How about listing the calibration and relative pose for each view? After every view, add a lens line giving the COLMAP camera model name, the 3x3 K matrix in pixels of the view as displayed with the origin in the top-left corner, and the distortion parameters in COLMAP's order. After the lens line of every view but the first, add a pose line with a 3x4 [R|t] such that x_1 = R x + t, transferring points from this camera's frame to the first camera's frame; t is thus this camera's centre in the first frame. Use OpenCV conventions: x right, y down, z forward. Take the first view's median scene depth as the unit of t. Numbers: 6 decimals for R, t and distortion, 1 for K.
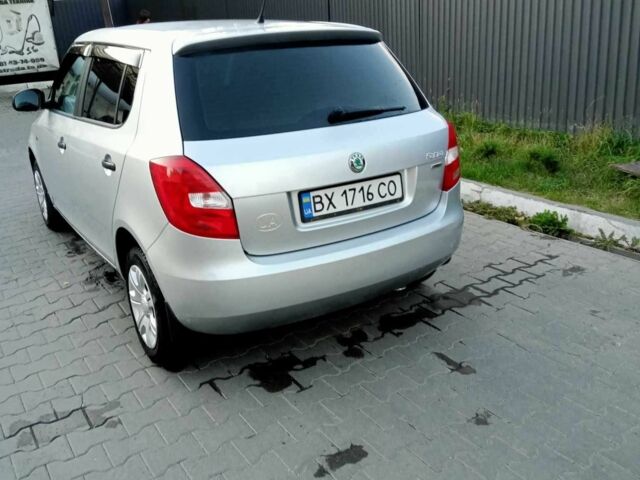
lens RADIAL K [[633.5, 0, 320.0], [0, 633.5, 240.0], [0, 0, 1]] dist [0.001378, 0.003448]
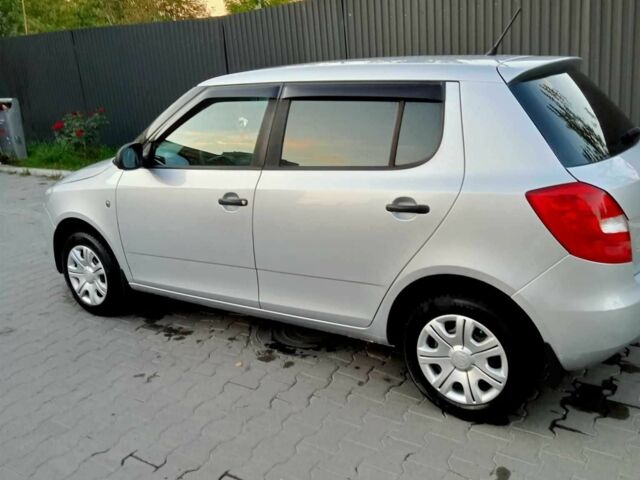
lens RADIAL K [[645.7, 0, 320.0], [0, 645.7, 240.0], [0, 0, 1]] dist [-0.005018, -0.003802]
pose [[0.928105, -0.115850, 0.353835, -0.793697], [0.145460, 0.987652, -0.058171, -0.039882], [-0.342727, 0.105458, 0.933497, 0.200951]]
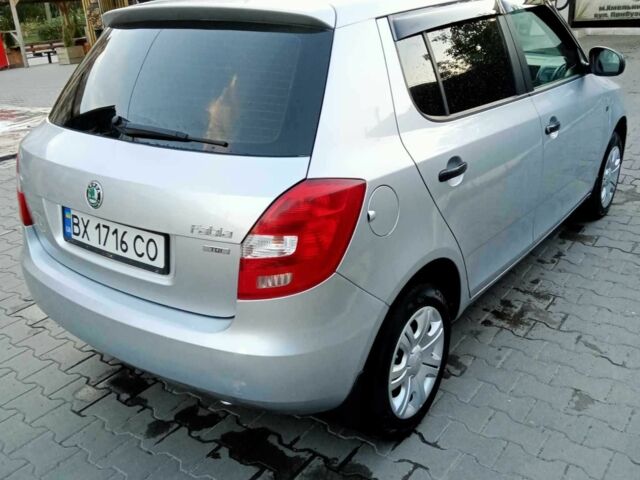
lens RADIAL K [[633.5, 0, 320.0], [0, 633.5, 240.0], [0, 0, 1]] dist [0.001378, 0.003448]
pose [[0.351620, 0.380233, -0.855445, 0.748498], [-0.289107, 0.913235, 0.287086, -0.336298], [0.890382, 0.146369, 0.431040, 0.854098]]
